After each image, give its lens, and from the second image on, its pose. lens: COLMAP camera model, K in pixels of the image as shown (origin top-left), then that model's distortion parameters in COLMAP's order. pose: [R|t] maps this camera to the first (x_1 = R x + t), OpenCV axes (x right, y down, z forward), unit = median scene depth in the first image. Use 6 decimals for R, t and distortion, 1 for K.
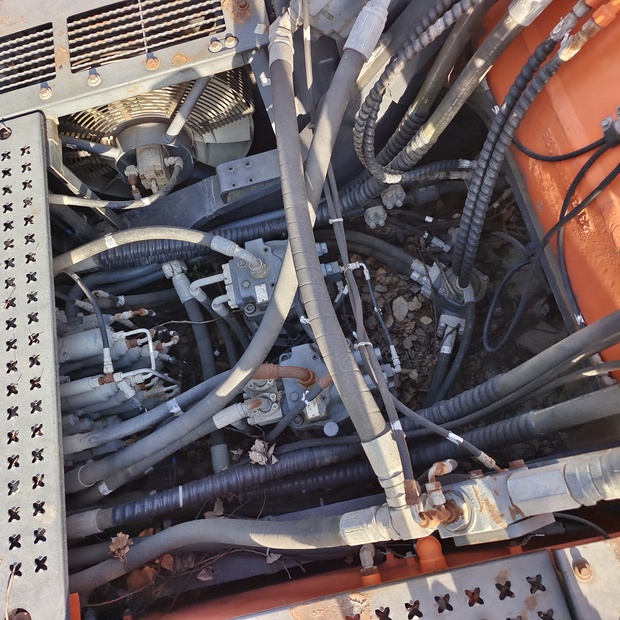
lens RADIAL K [[561.3, 0, 309.8], [0, 561.3, 306.3], [0, 0, 1]] dist [0.036012, 0.000000]
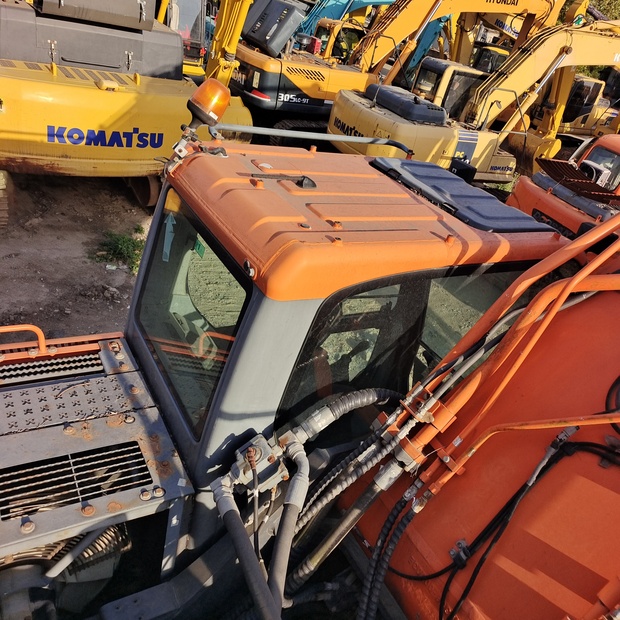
lens RADIAL K [[561.3, 0, 310.7], [0, 561.3, 307.8], [0, 0, 1]] dist [0.036012, 0.000000]
pose [[0.866519, 0.164906, 0.471117, -0.496870], [0.181992, 0.774496, -0.605834, 0.026741], [-0.464784, 0.610706, 0.641104, -0.185365]]
